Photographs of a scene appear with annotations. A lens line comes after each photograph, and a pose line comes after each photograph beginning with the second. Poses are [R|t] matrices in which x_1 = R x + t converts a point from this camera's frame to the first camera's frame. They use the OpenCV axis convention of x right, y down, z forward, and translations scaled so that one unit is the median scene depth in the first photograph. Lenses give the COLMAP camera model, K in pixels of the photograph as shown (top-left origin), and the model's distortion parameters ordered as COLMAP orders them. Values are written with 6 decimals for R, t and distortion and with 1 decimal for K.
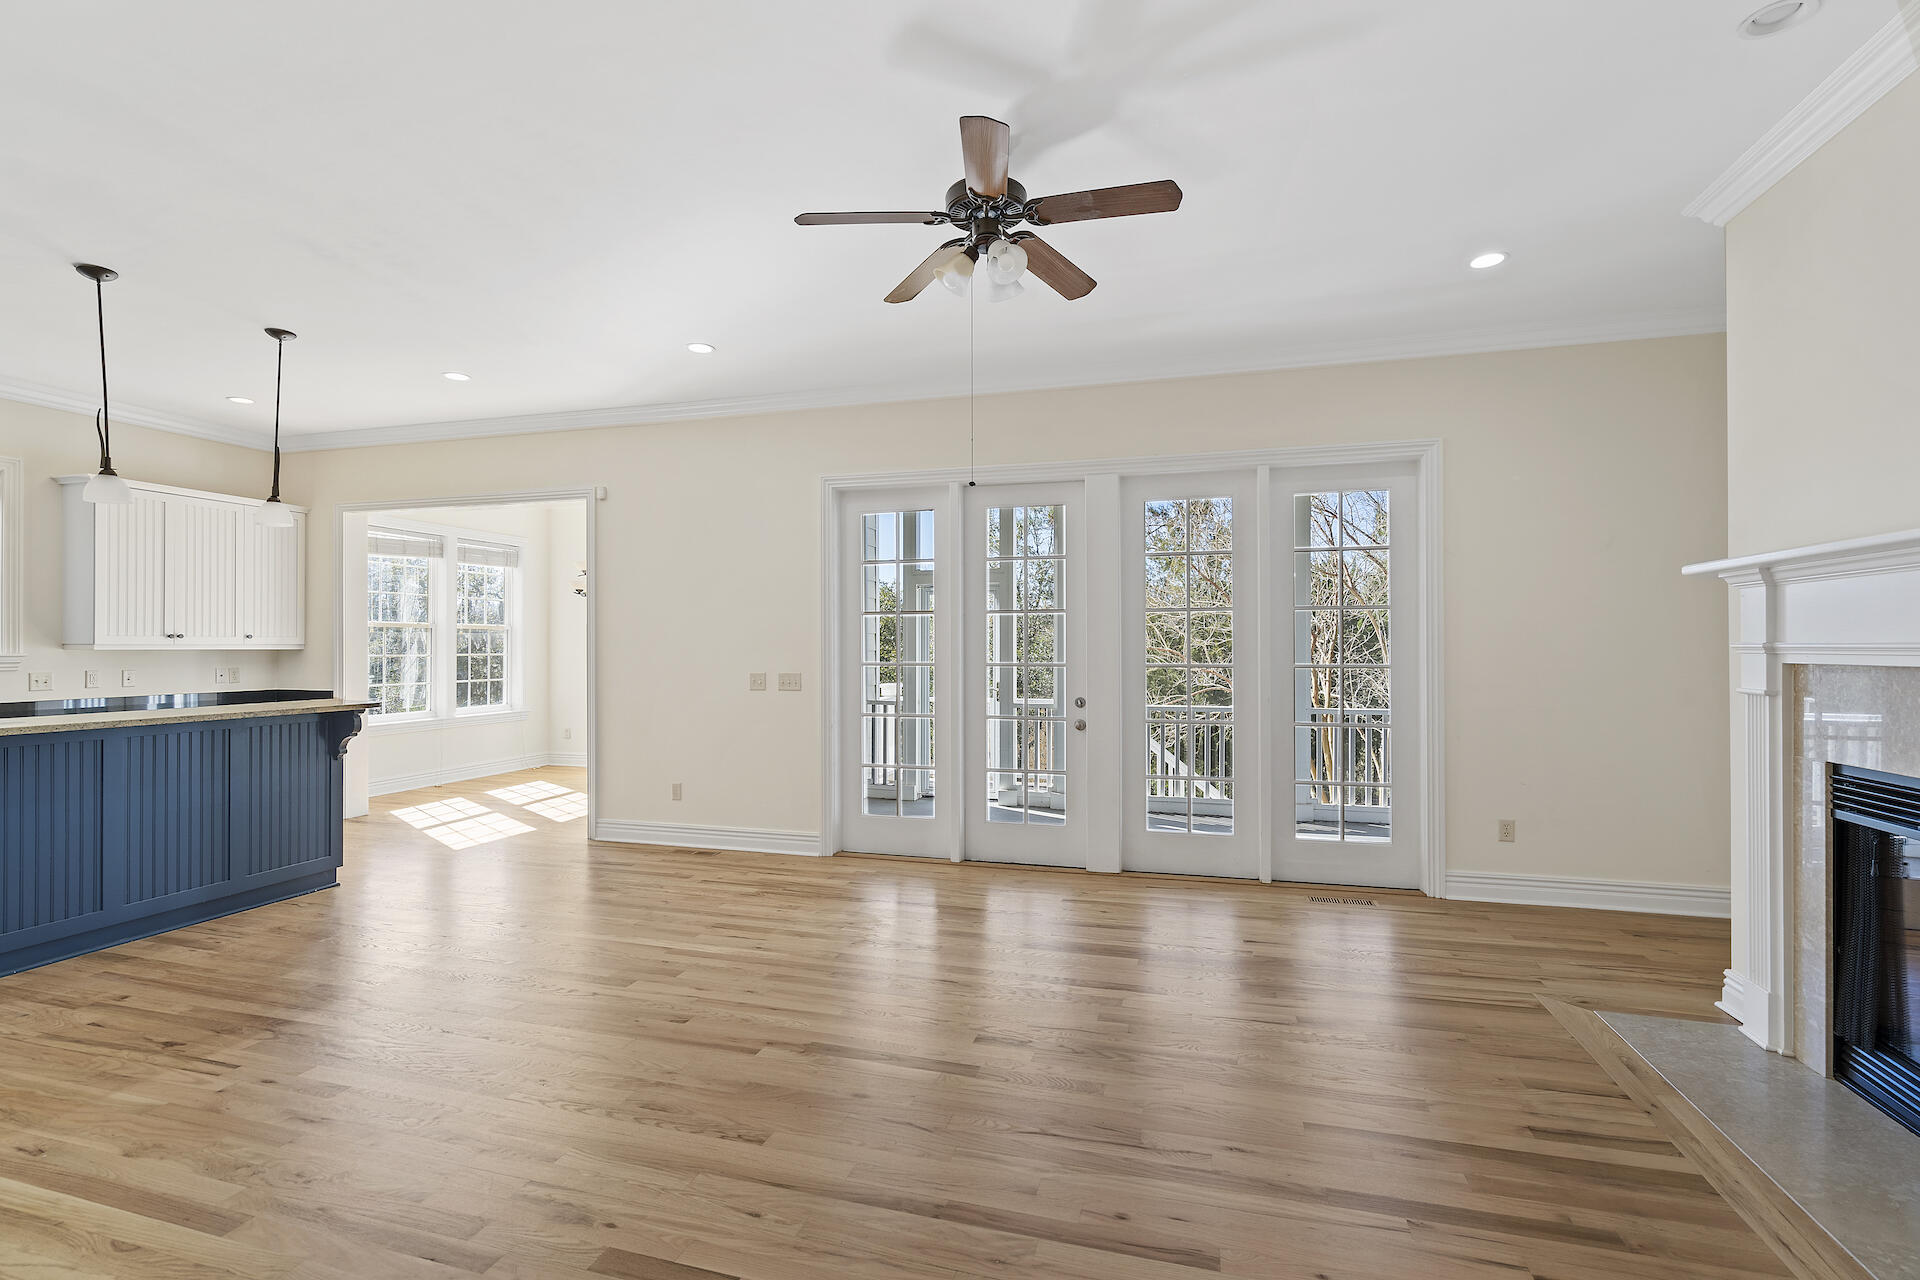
lens RADIAL K [[866.8, 0, 955.2], [0, 866.8, 644.7], [0, 0, 1]] dist [-0.007279, 0.000498]
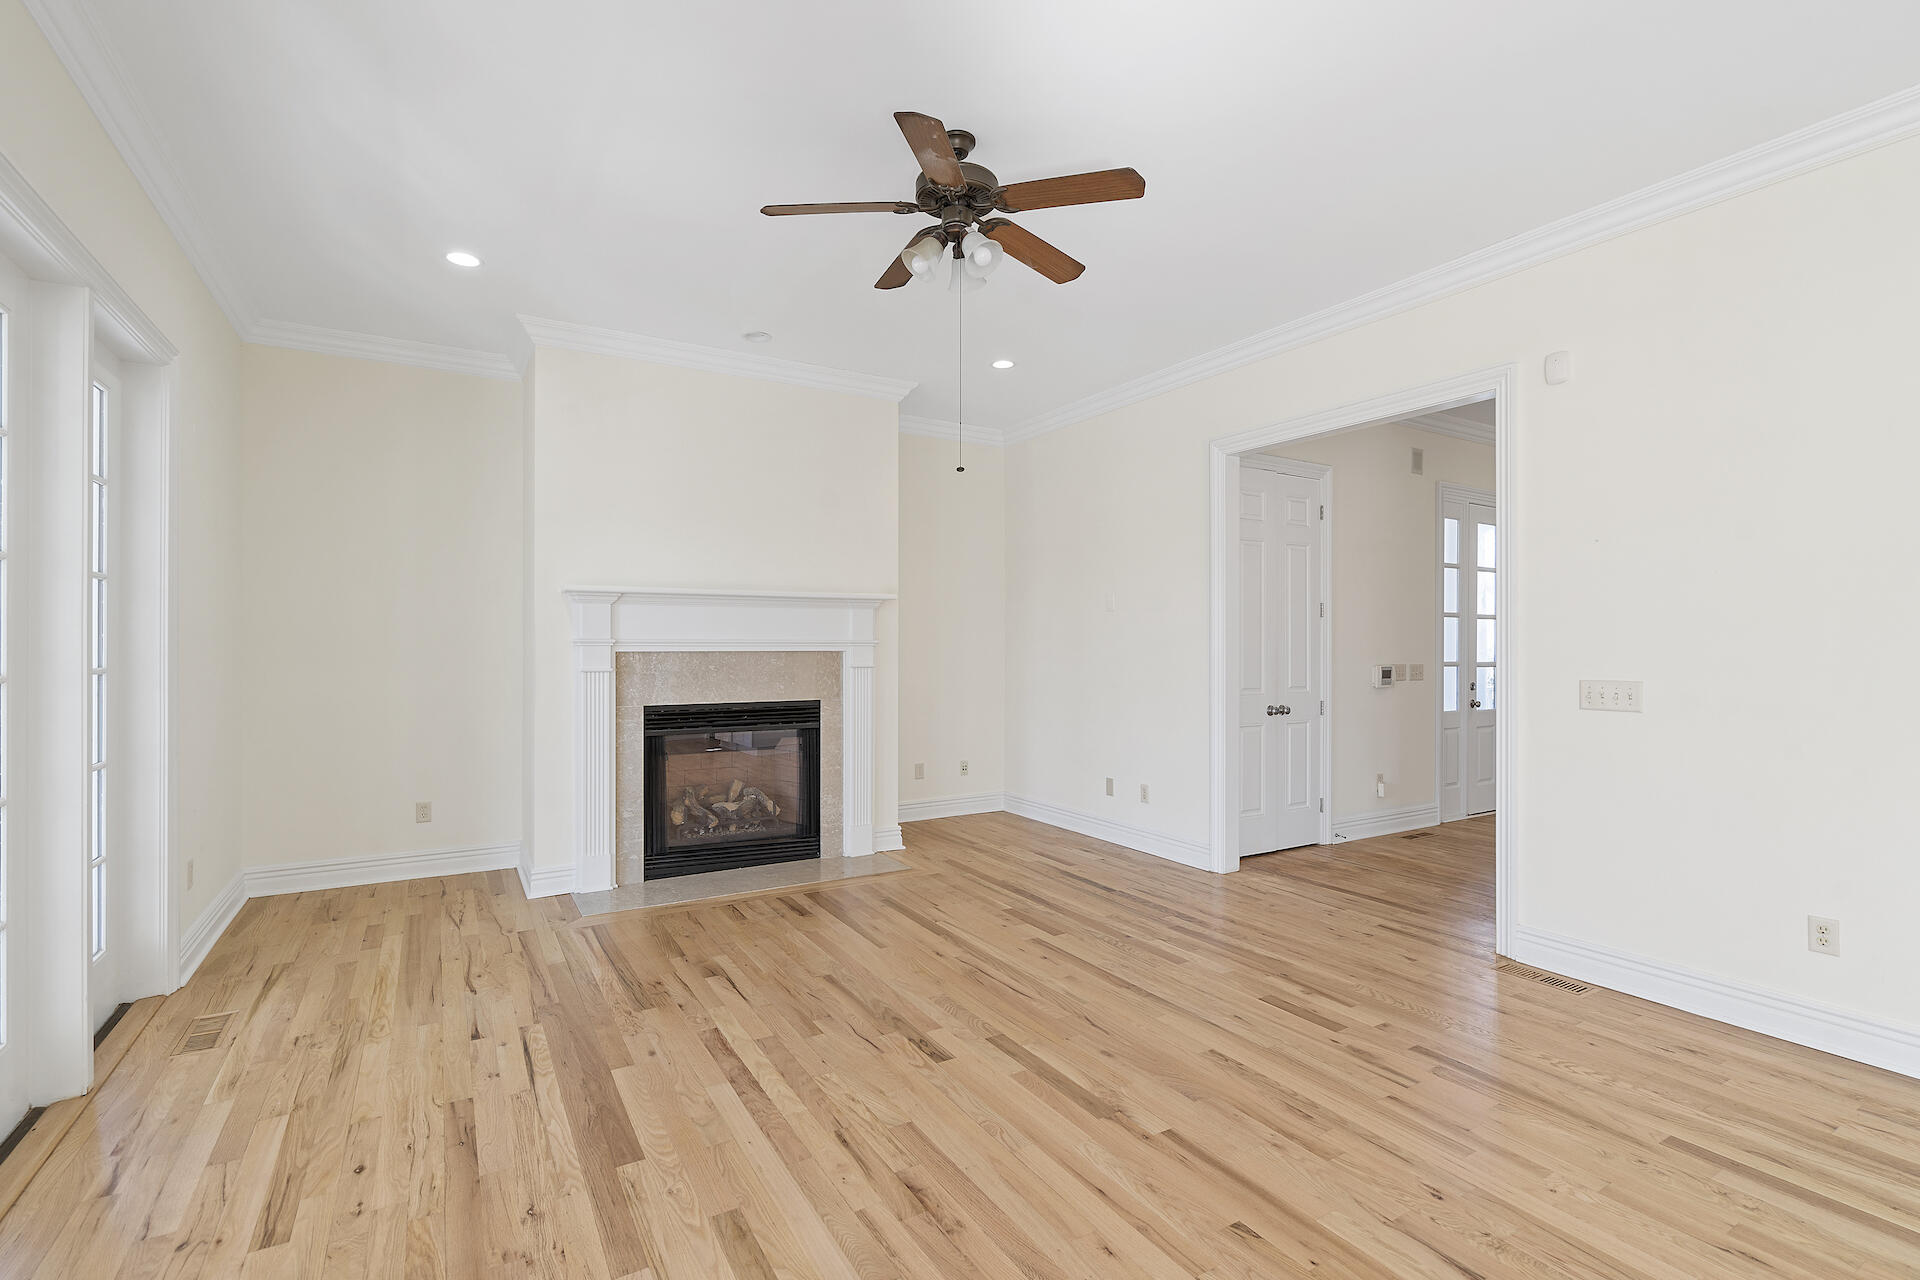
lens RADIAL K [[866.8, 0, 955.2], [0, 866.8, 644.7], [0, 0, 1]] dist [-0.007279, 0.000498]
pose [[-0.729168, 0.000638, 0.684334, -0.651845], [-0.002685, 0.999989, -0.003793, 0.011754], [-0.684329, -0.004604, -0.729159, 1.755983]]
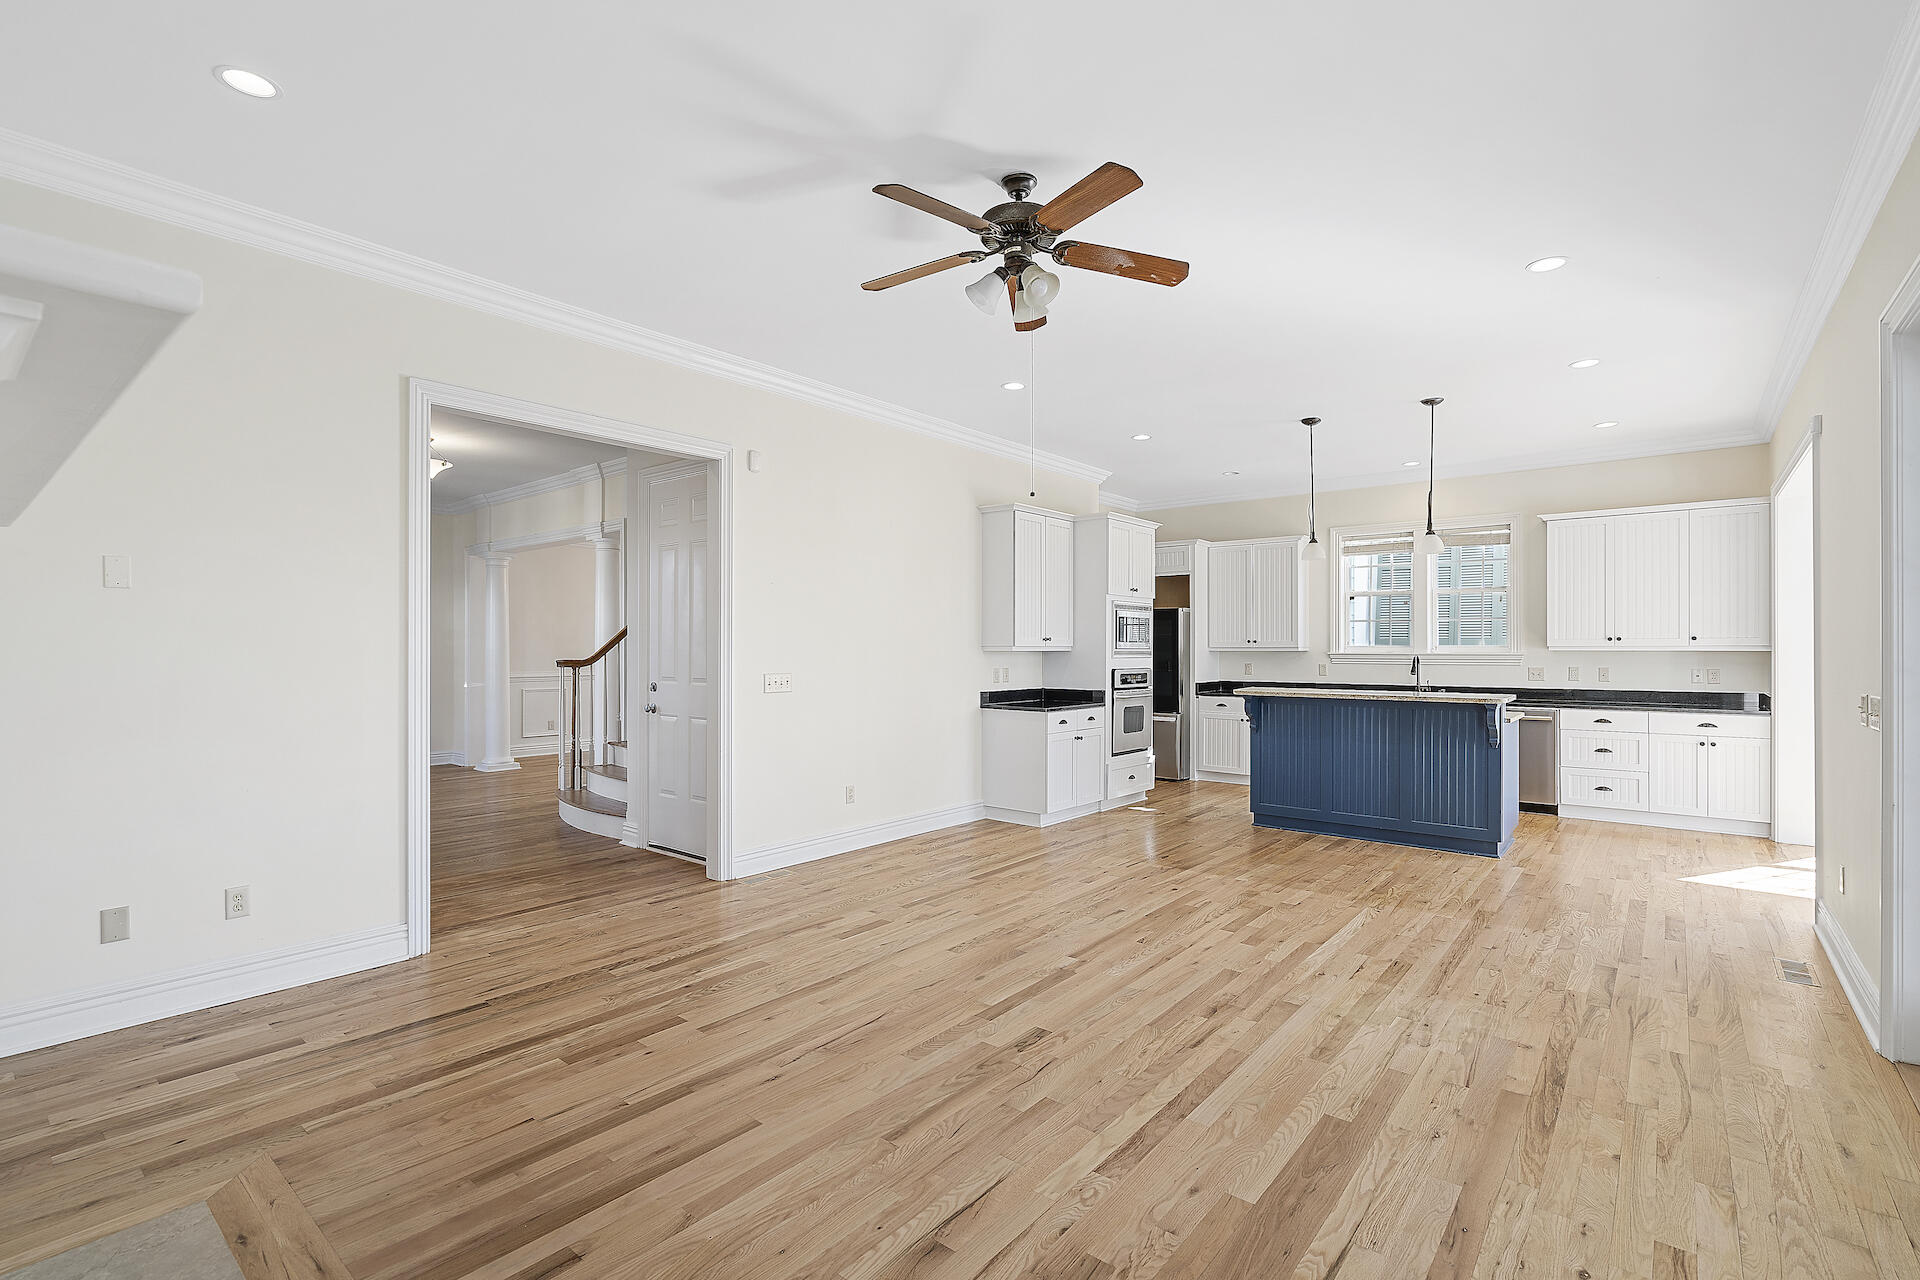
lens RADIAL K [[866.8, 0, 955.2], [0, 866.8, 644.7], [0, 0, 1]] dist [-0.007279, 0.000498]
pose [[-0.403199, -0.003597, -0.915105, 1.058489], [0.003056, 0.999981, -0.005277, 0.002717], [0.915107, -0.004924, -0.403180, 1.384959]]
